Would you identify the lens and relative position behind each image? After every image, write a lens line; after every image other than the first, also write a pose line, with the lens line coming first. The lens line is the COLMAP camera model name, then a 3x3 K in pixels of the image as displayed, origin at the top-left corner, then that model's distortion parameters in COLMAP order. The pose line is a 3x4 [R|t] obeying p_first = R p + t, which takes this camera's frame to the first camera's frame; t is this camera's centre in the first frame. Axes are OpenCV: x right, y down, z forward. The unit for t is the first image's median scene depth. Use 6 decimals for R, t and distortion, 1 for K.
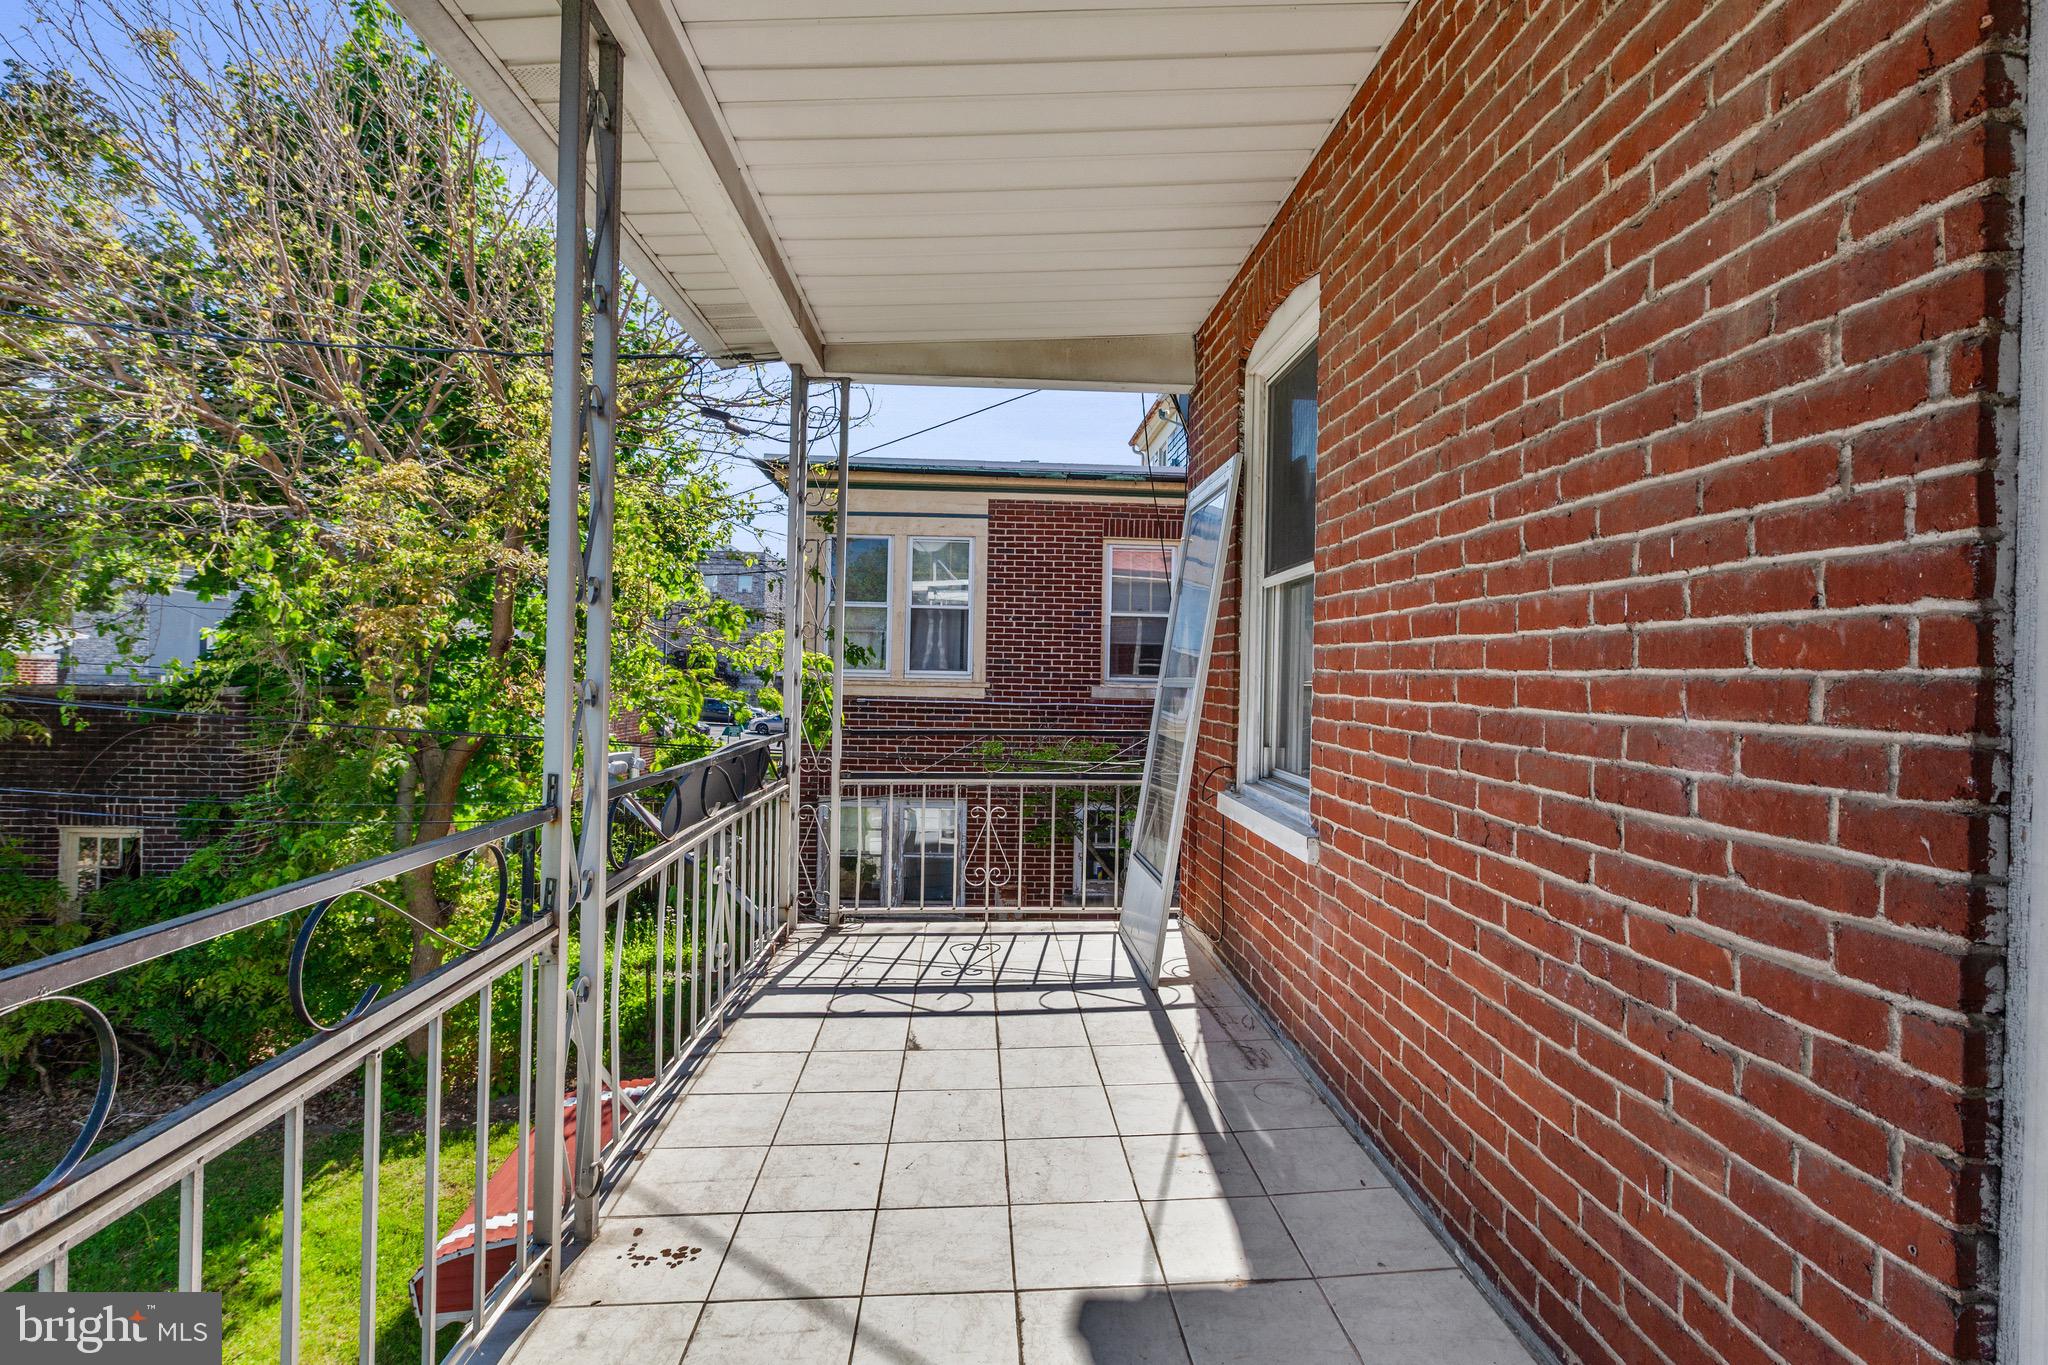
lens RADIAL K [[940.0, 0, 1029.1], [0, 940.0, 672.9], [0, 0, 1]] dist [0.000249, 0.000275]
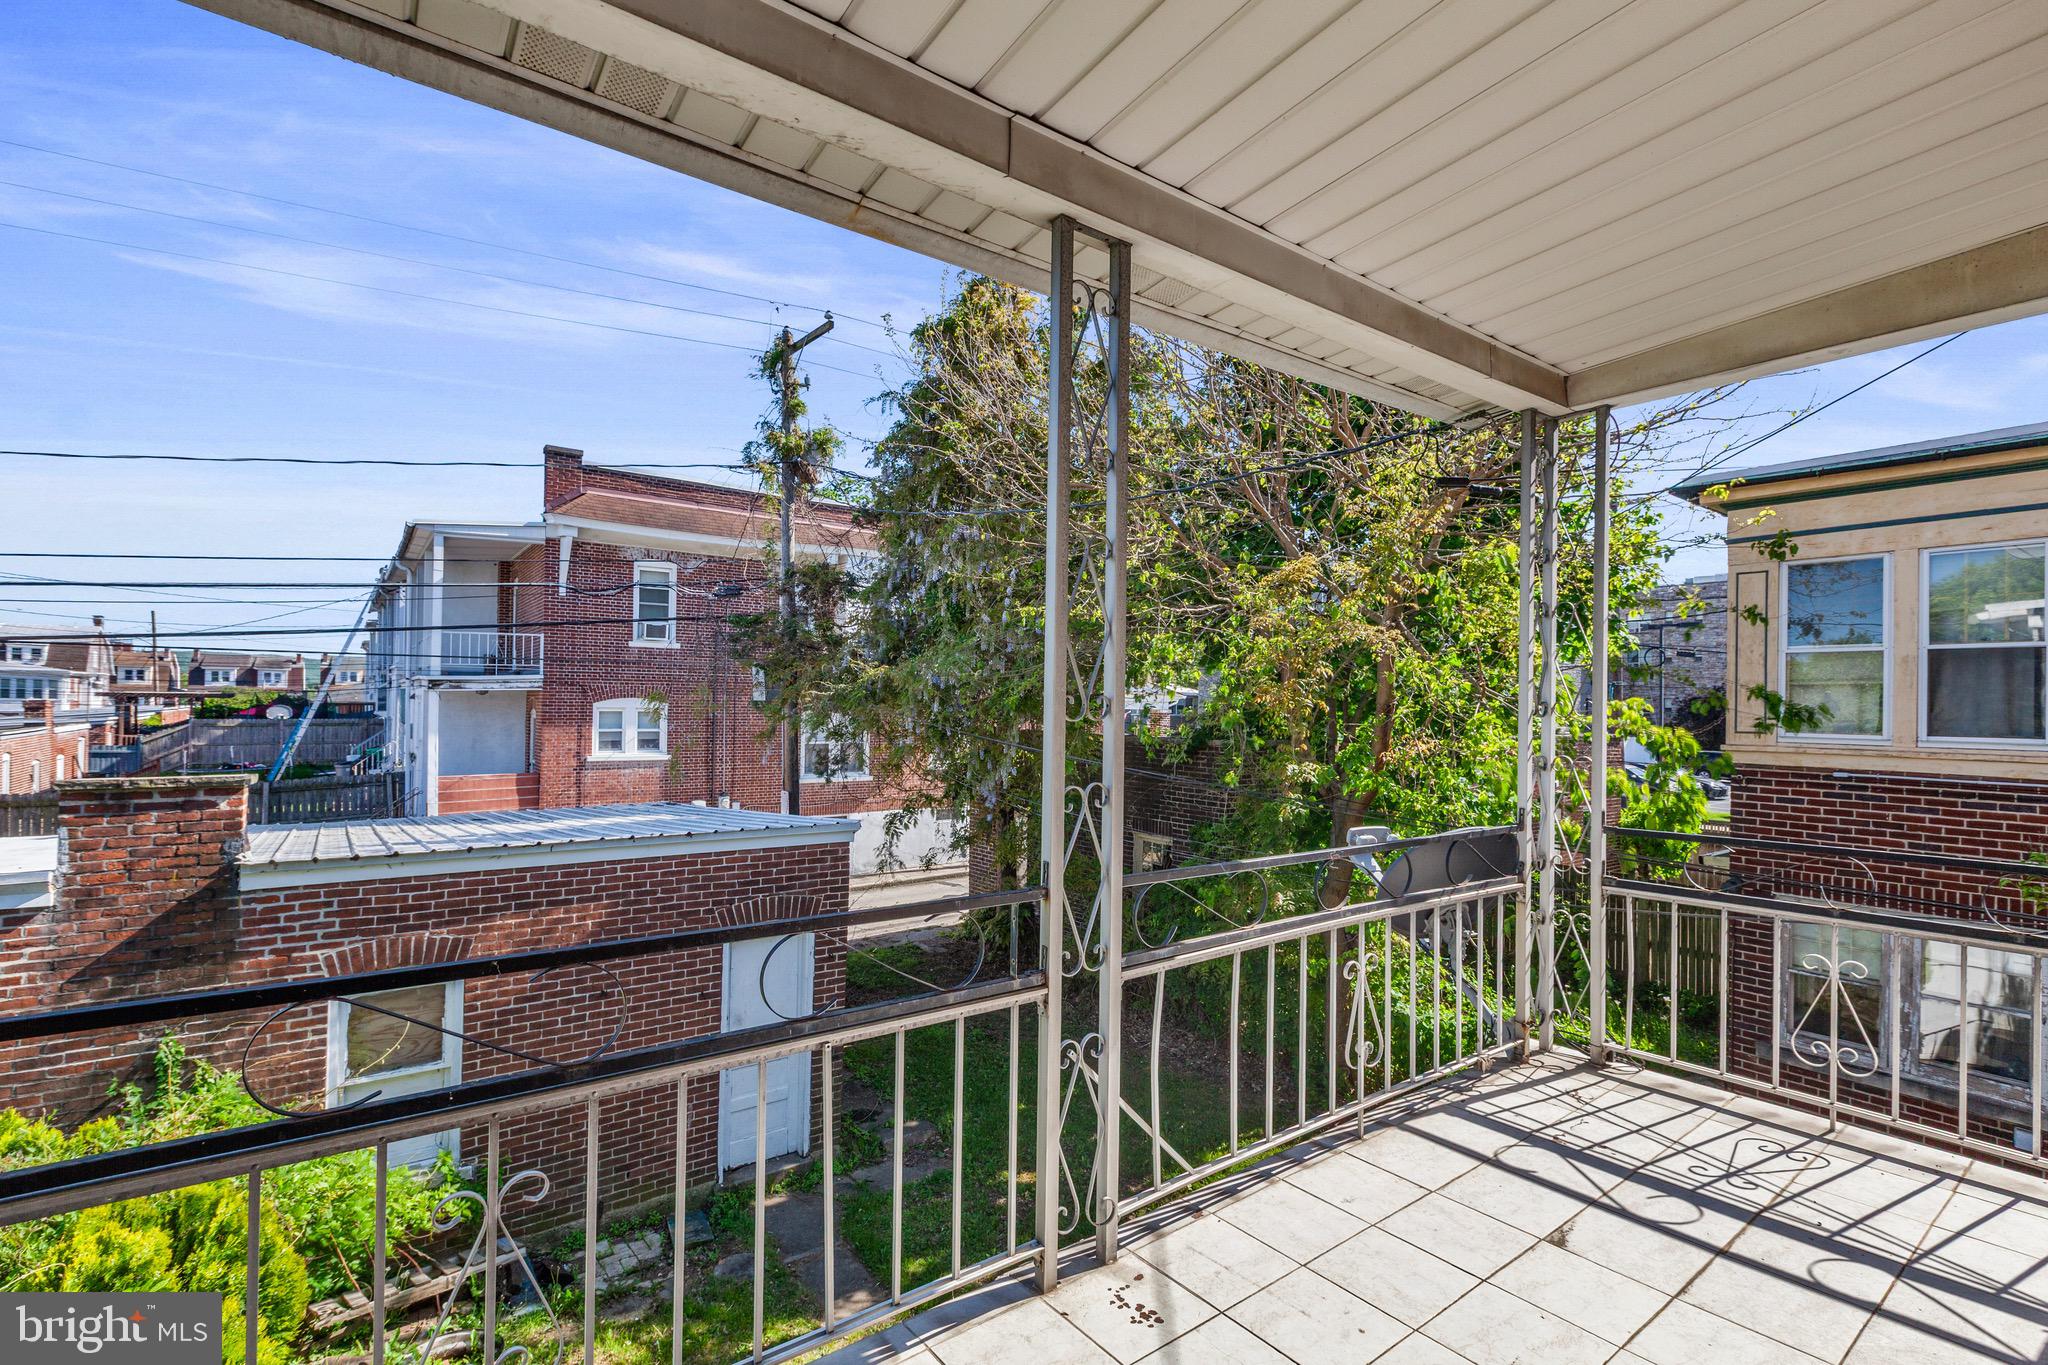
lens RADIAL K [[919.5, 0, 1019.6], [0, 919.5, 695.8], [0, 0, 1]] dist [-0.009920, 0.000470]
pose [[0.553733, -0.016996, -0.832521, 0.226795], [-0.007230, 0.999656, -0.025216, -0.036219], [0.832663, 0.019982, 0.553419, 0.142588]]
